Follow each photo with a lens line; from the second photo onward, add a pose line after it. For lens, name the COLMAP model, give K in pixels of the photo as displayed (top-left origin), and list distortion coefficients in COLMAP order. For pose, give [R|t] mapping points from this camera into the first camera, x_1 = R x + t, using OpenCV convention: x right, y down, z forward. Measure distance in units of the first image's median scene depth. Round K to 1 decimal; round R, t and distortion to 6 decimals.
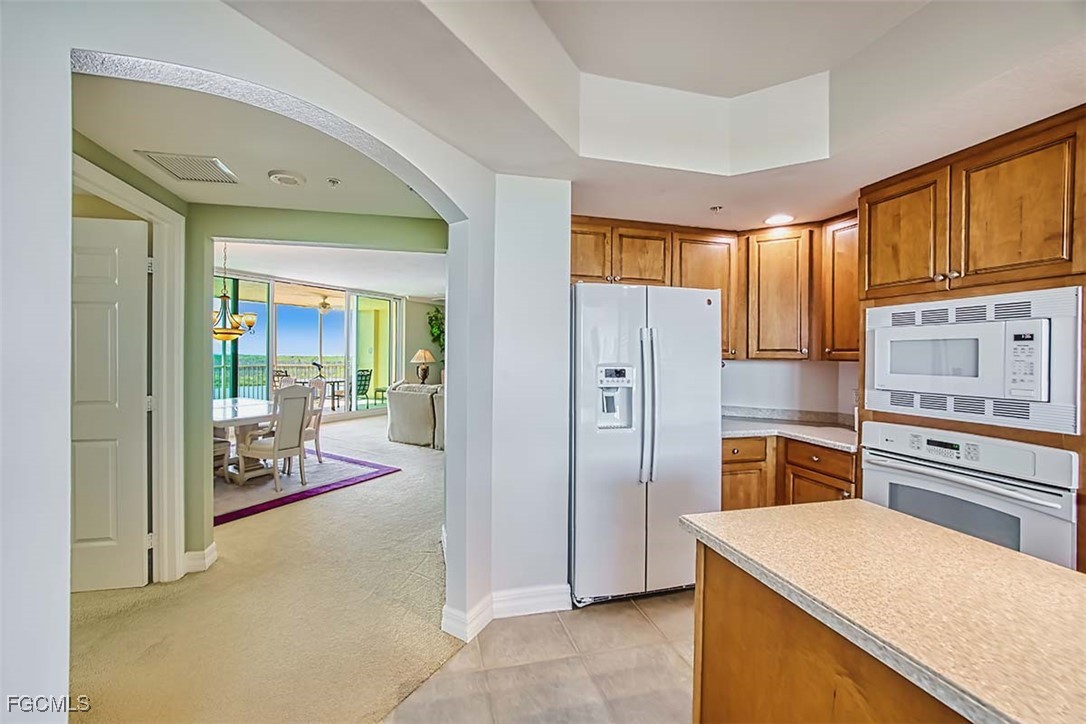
lens RADIAL K [[420.4, 0, 541.9], [0, 420.4, 355.9], [0, 0, 1]] dist [-0.000435, 0.000097]
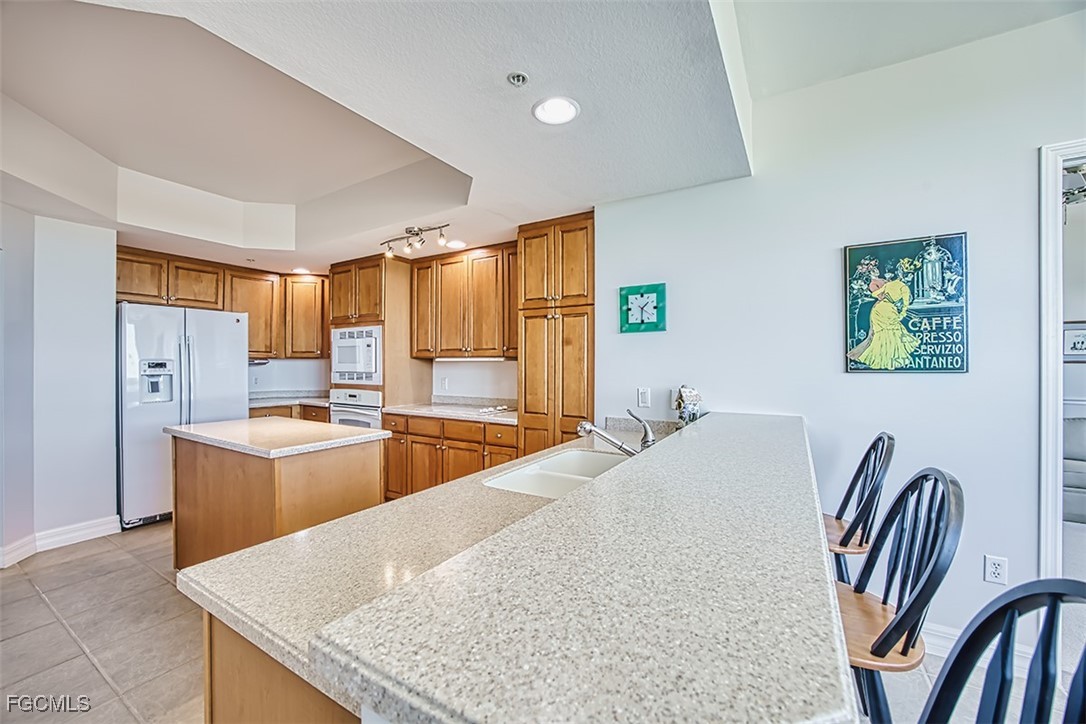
lens RADIAL K [[423.3, 0, 535.7], [0, 423.3, 361.0], [0, 0, 1]] dist [-0.023885, 0.000316]
pose [[0.739973, -0.004338, 0.672622, 0.180770], [0.006931, 0.999975, -0.001176, 0.037800], [-0.672601, 0.005532, 0.739985, -1.011522]]
